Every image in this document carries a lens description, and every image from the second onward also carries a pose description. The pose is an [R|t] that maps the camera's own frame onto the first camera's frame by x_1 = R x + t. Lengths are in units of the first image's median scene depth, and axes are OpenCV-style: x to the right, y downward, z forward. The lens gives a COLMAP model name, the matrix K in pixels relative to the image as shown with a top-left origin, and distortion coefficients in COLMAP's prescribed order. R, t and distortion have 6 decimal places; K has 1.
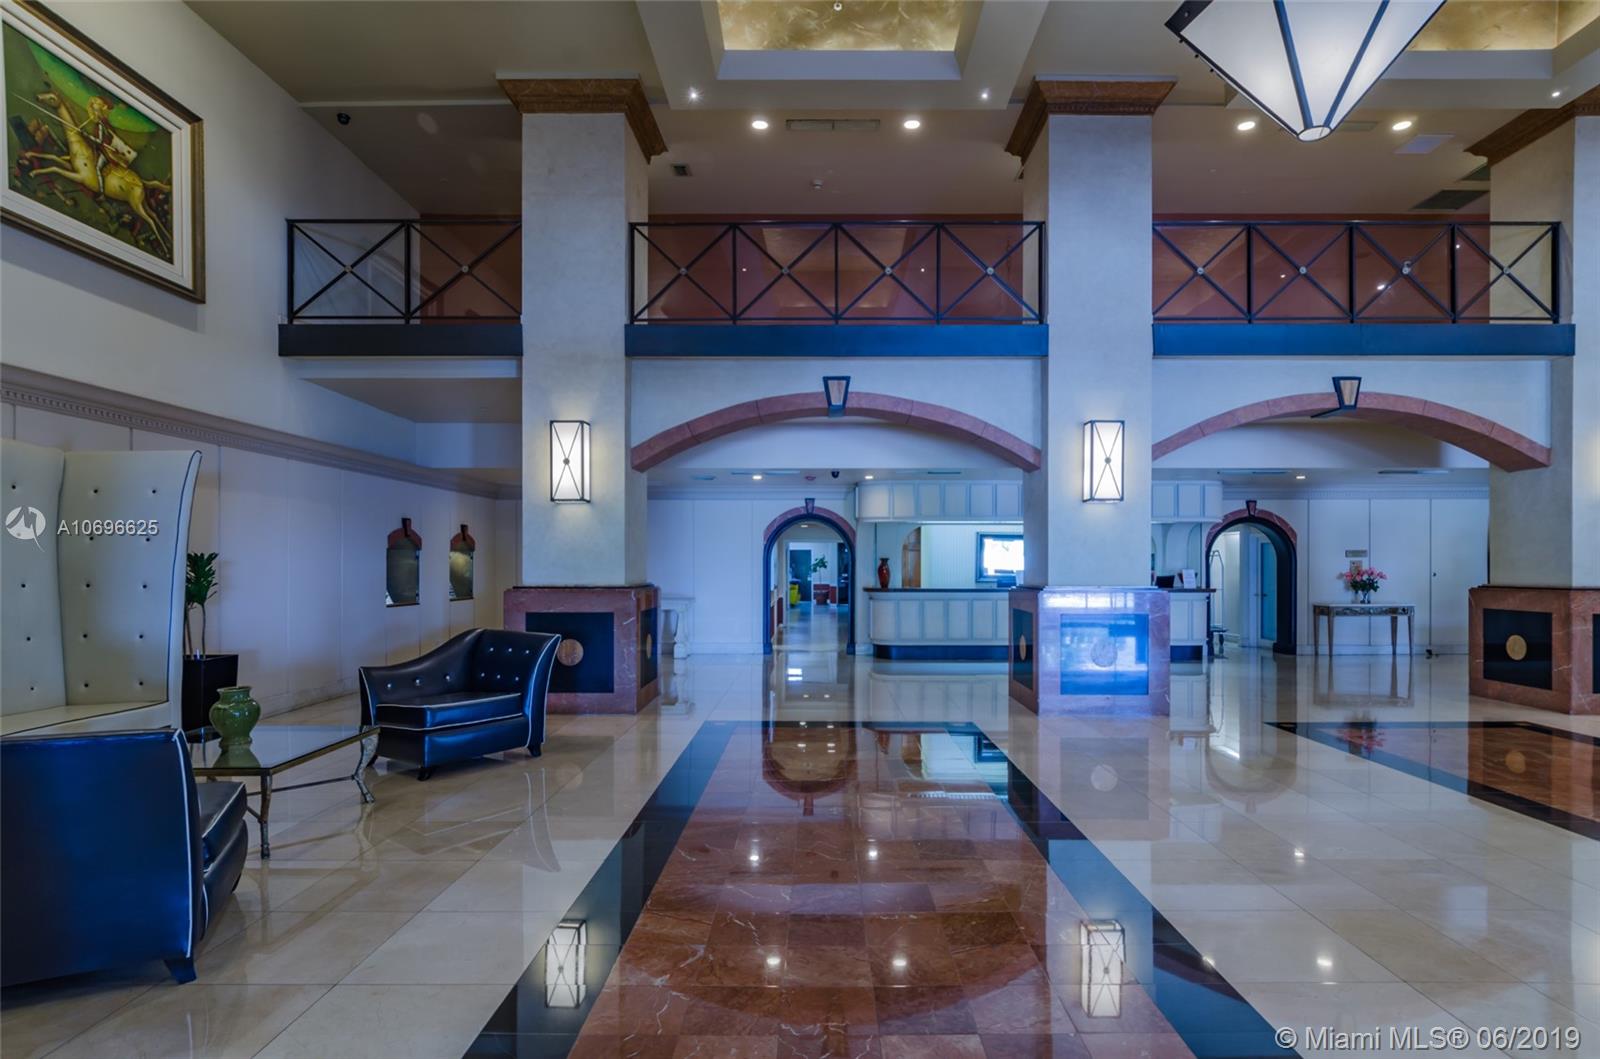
lens RADIAL K [[827.7, 0, 800.6], [0, 827.7, 569.7], [0, 0, 1]] dist [0.003296, 0.000087]
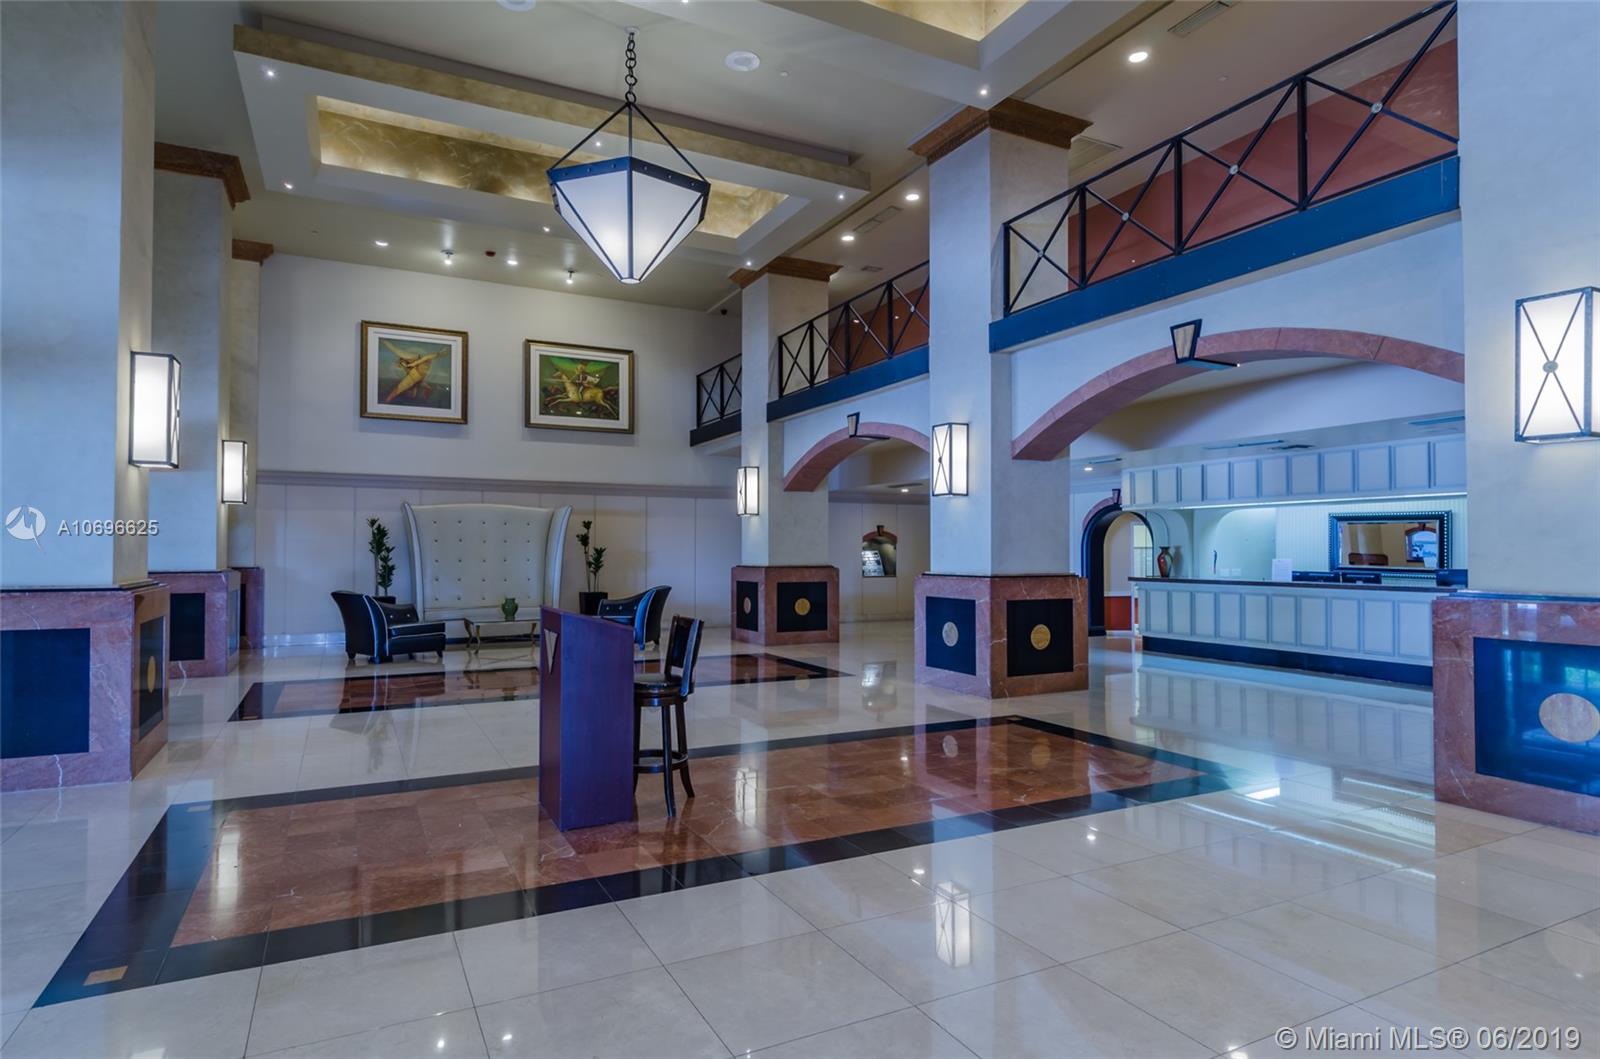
lens RADIAL K [[884.3, 0, 800.0], [0, 884.3, 529.5], [0, 0, 1]] dist [0.131484, -0.000052]
pose [[0.476208, -0.029771, -0.878829, 1.456872], [-0.008108, 0.999236, -0.038243, 0.016525], [0.879296, 0.025337, 0.475602, 0.260739]]
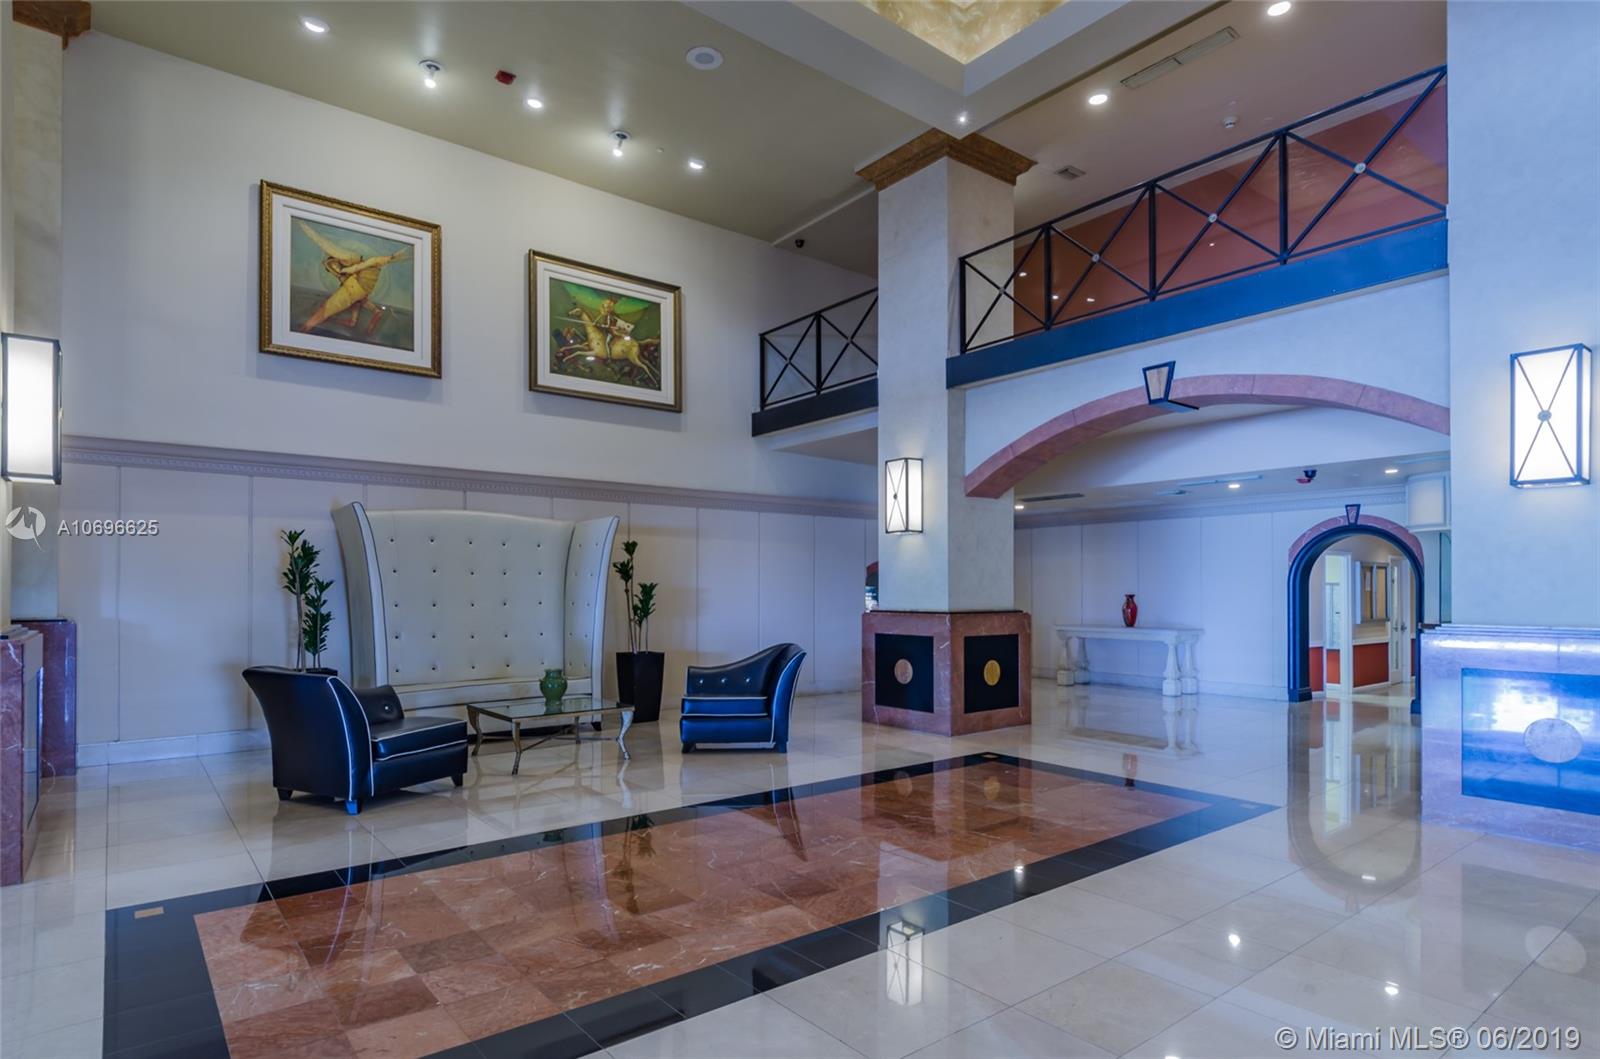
lens RADIAL K [[831.4, 0, 804.6], [0, 831.4, 585.9], [0, 0, 1]] dist [0.016258, 0.000428]
pose [[0.643878, -0.005431, -0.765109, 0.510074], [-0.004416, 0.999932, -0.010813, 0.000028], [0.765116, 0.010341, 0.643810, 0.212069]]
